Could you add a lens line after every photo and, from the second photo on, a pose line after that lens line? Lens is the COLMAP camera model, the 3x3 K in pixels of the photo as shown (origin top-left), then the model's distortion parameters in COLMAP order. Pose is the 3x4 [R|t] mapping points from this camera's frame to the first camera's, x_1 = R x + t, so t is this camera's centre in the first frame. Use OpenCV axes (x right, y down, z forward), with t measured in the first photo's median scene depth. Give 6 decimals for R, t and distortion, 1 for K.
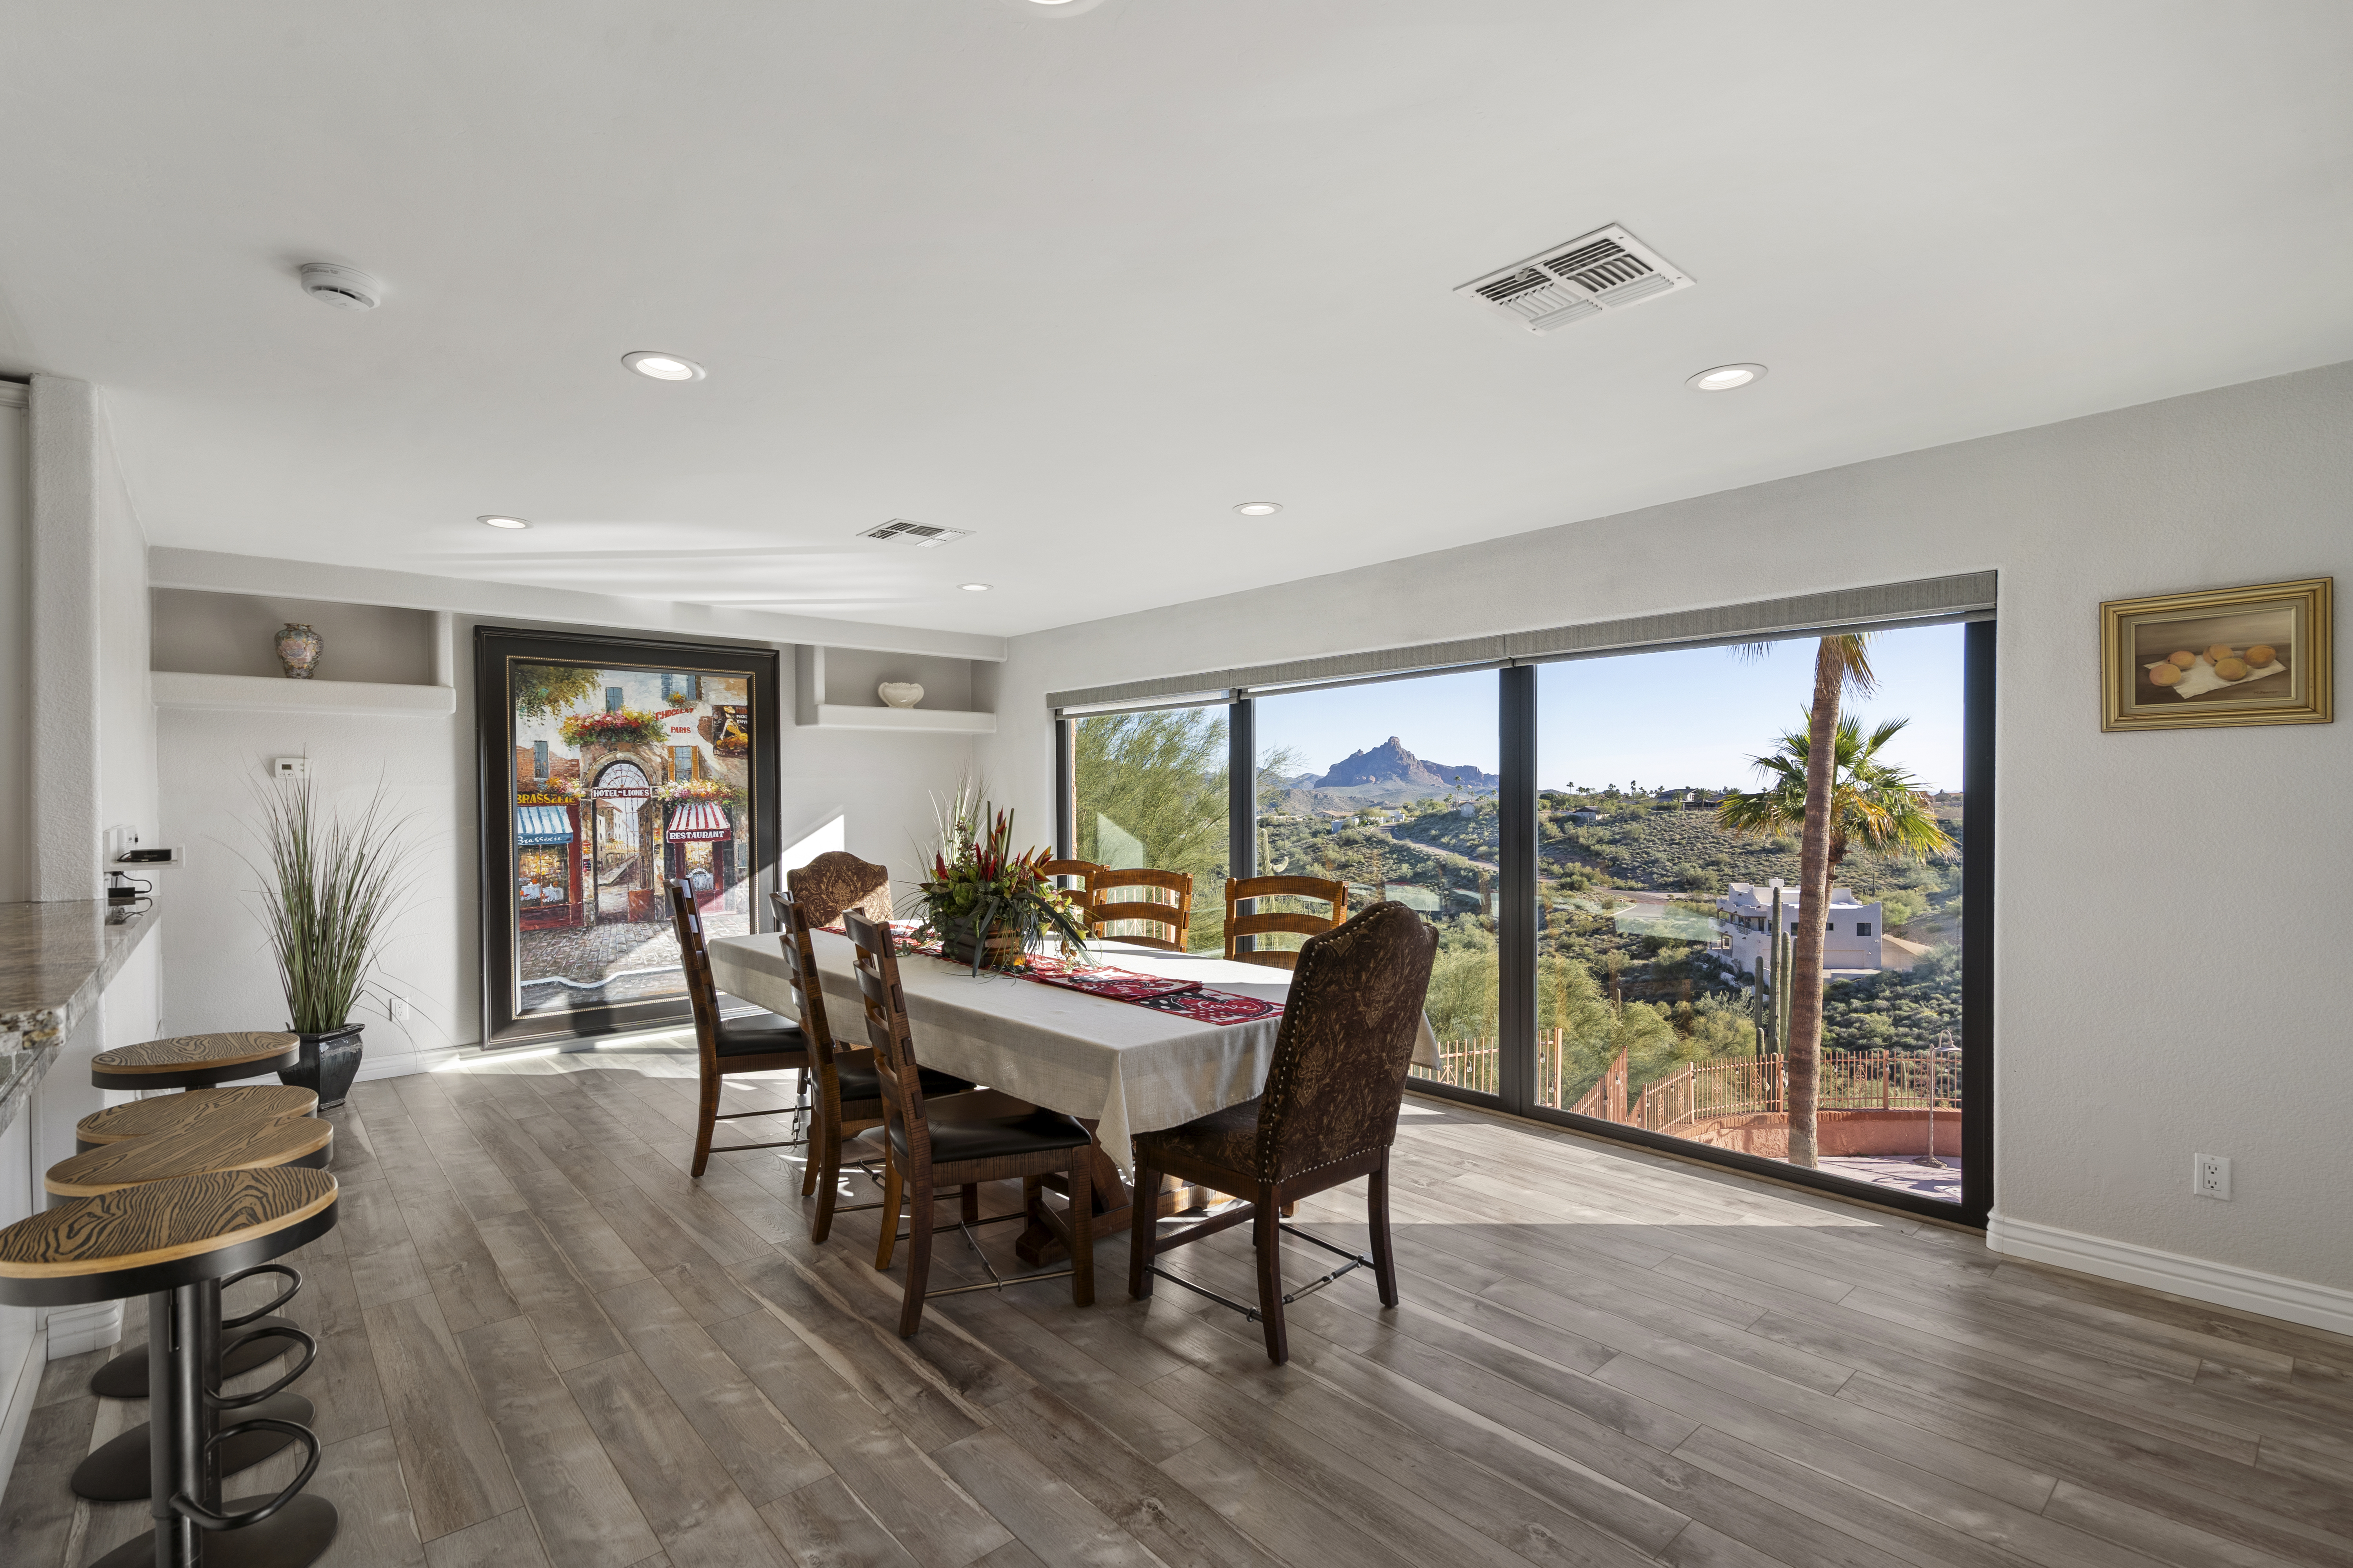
lens RADIAL K [[1084.3, 0, 1165.6], [0, 1084.3, 817.9], [0, 0, 1]] dist [-0.004234, 0.001192]
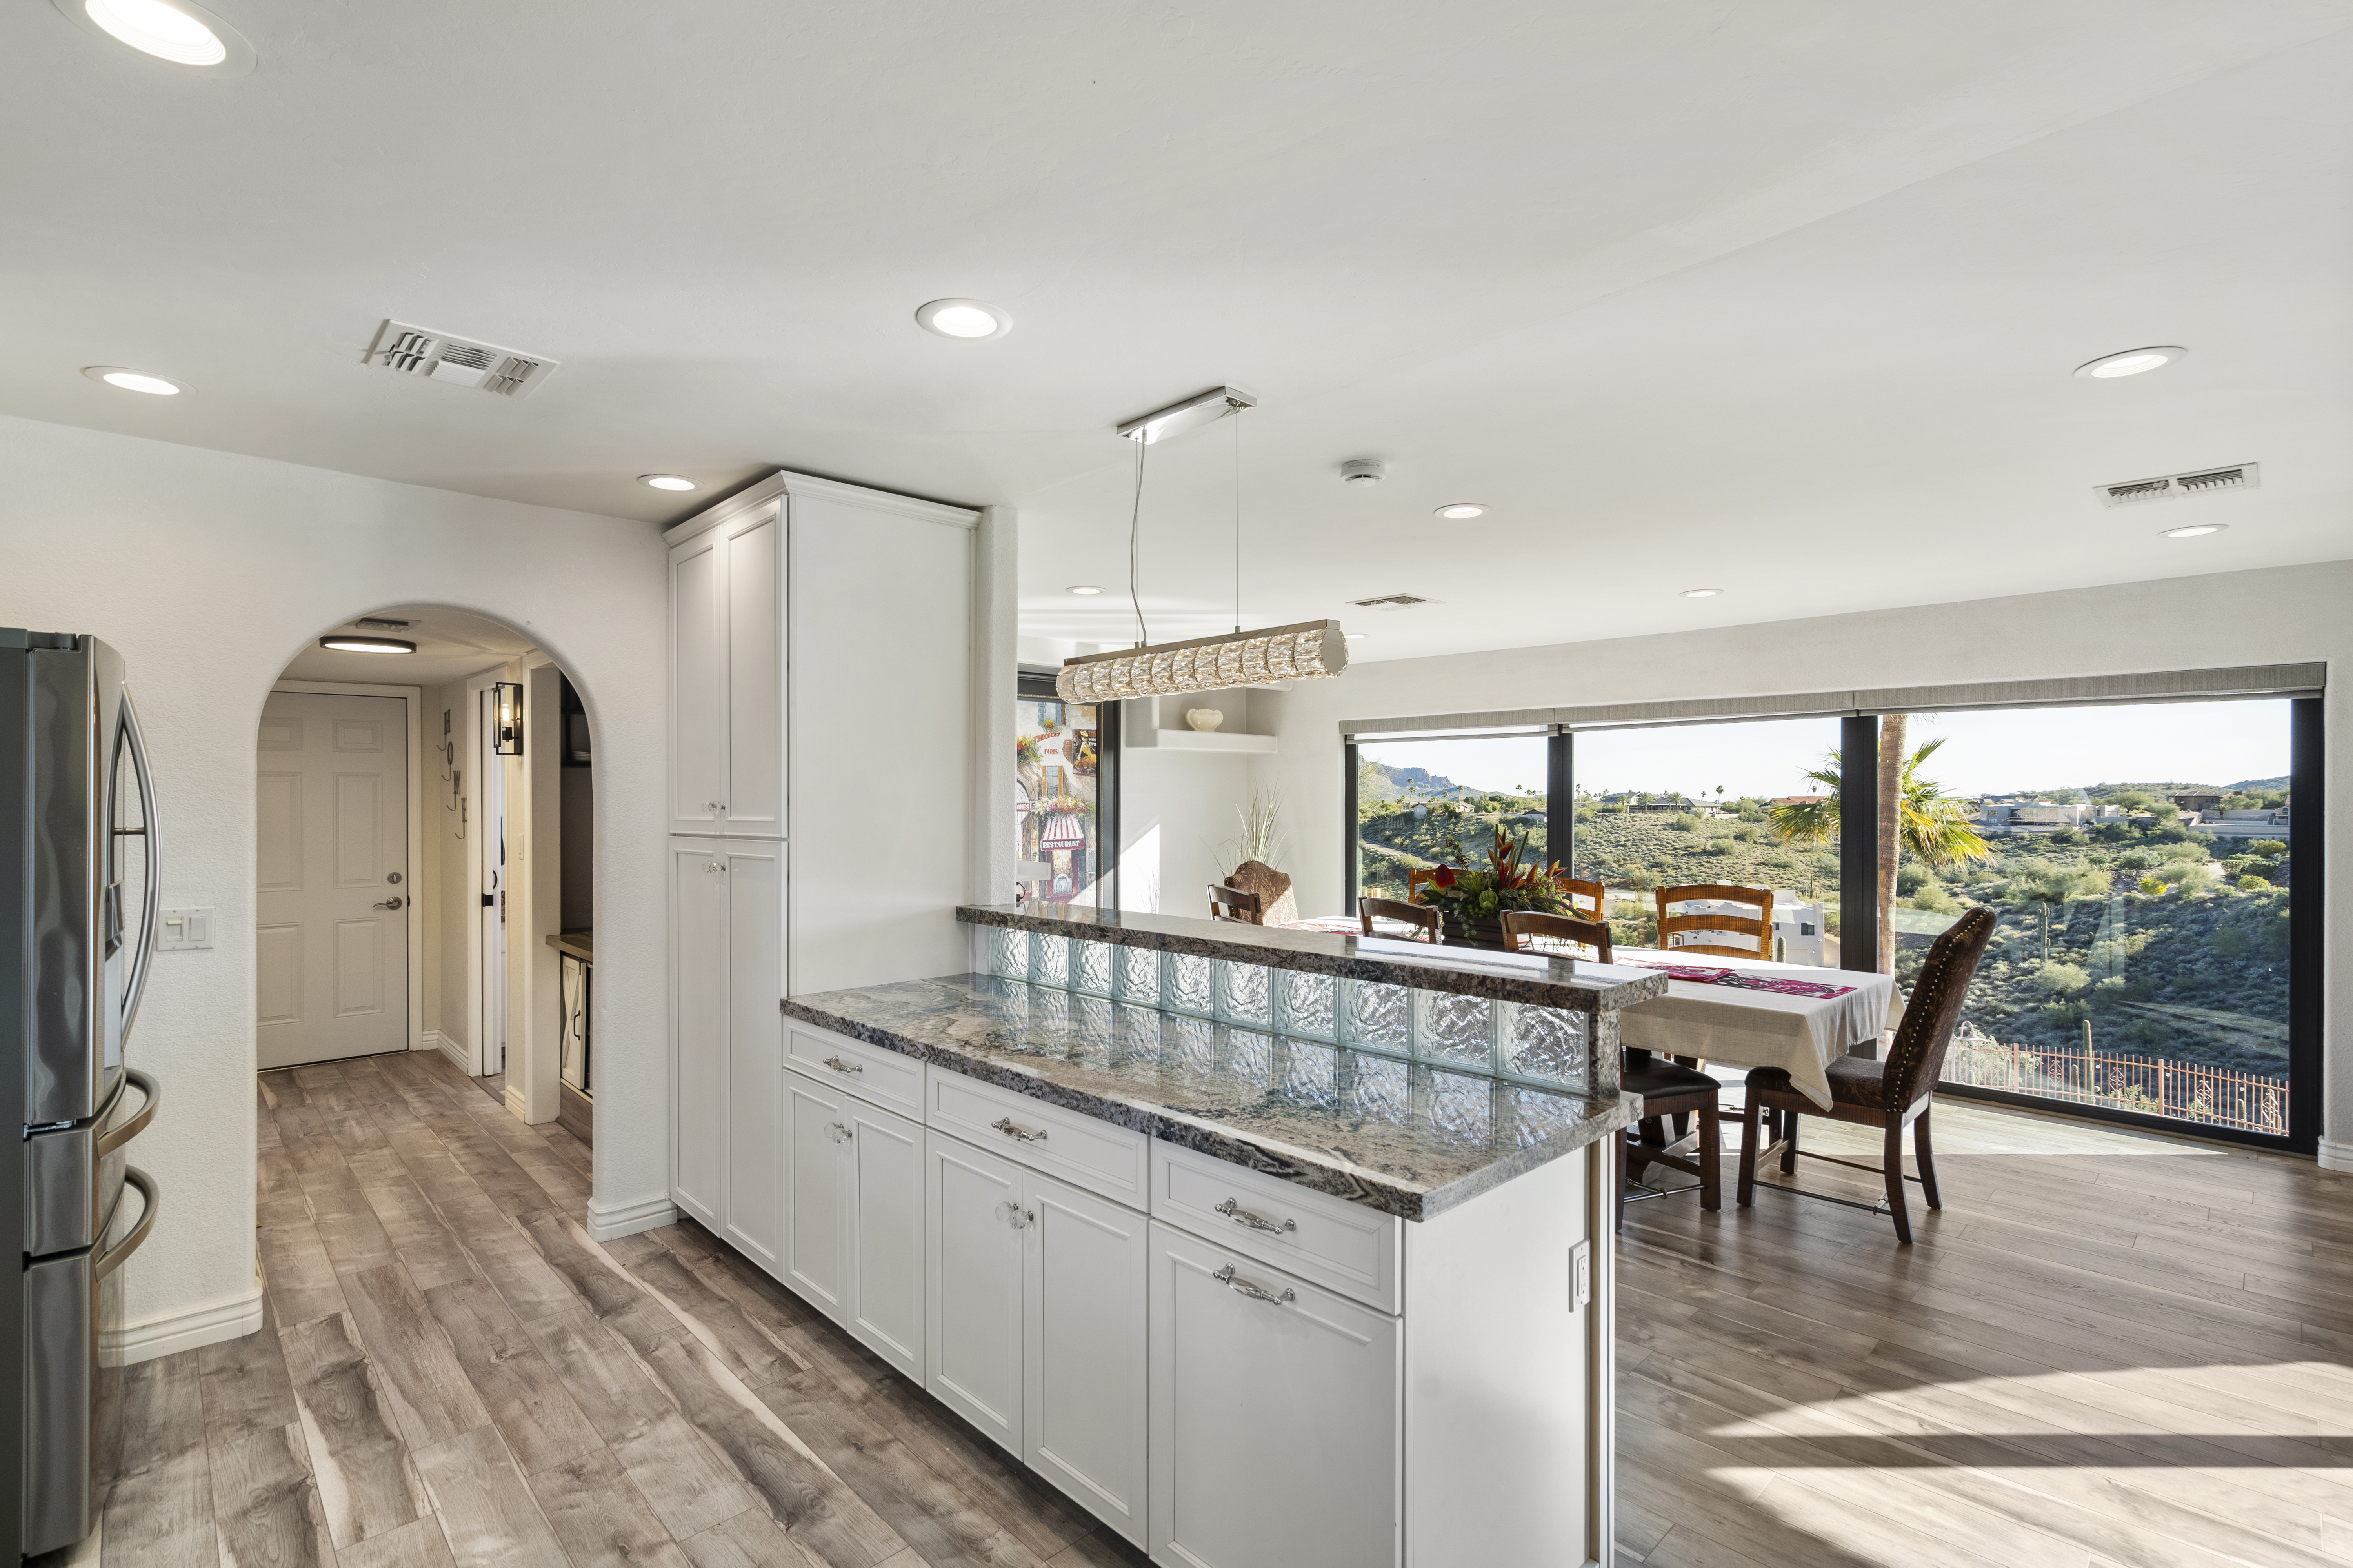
lens RADIAL K [[1084.4, 0, 1164.4], [0, 1084.4, 800.7], [0, 0, 1]] dist [-0.004234, 0.001192]
pose [[0.998874, 0.007320, 0.046878, -0.375635], [-0.006609, 0.999861, -0.015287, -0.013079], [-0.046984, 0.014960, 0.998784, -0.140086]]
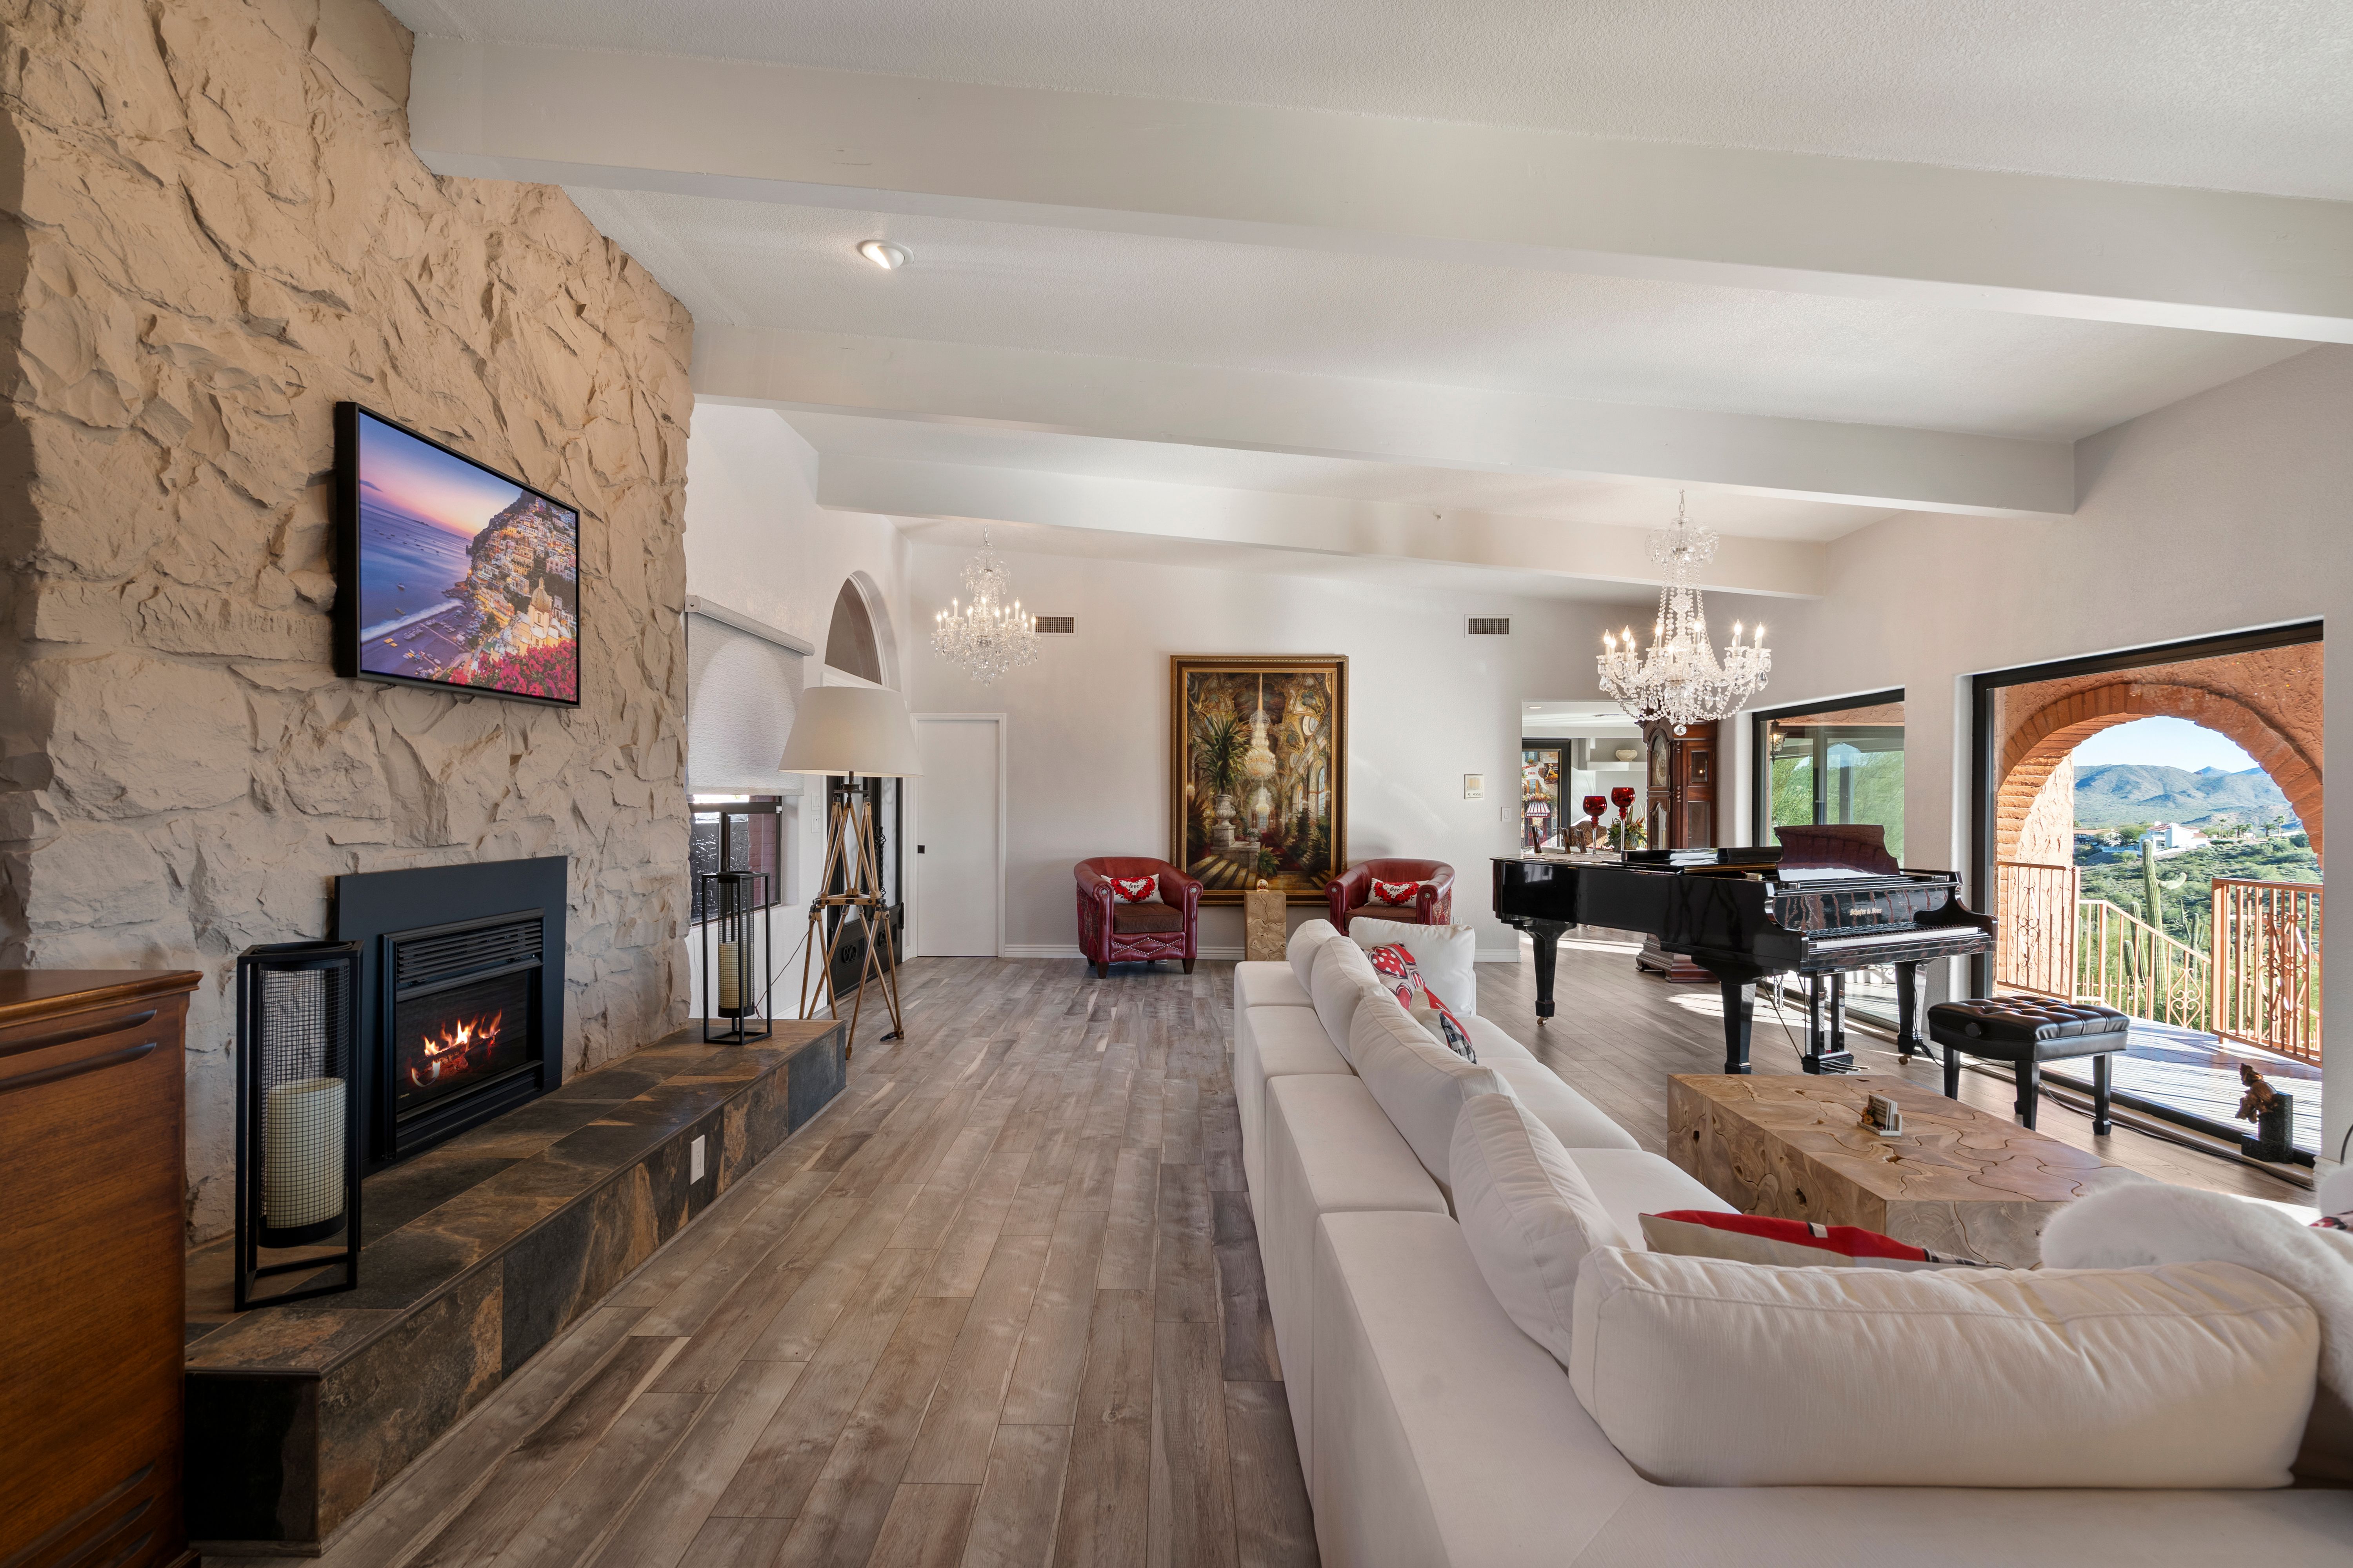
lens RADIAL K [[1084.3, 0, 1183.4], [0, 1084.3, 792.8], [0, 0, 1]] dist [-0.004234, 0.001192]
pose [[0.755465, 0.008088, -0.655139, 0.586423], [-0.024537, 0.999572, -0.015955, 0.024448], [0.654729, 0.028129, 0.755340, -1.418767]]
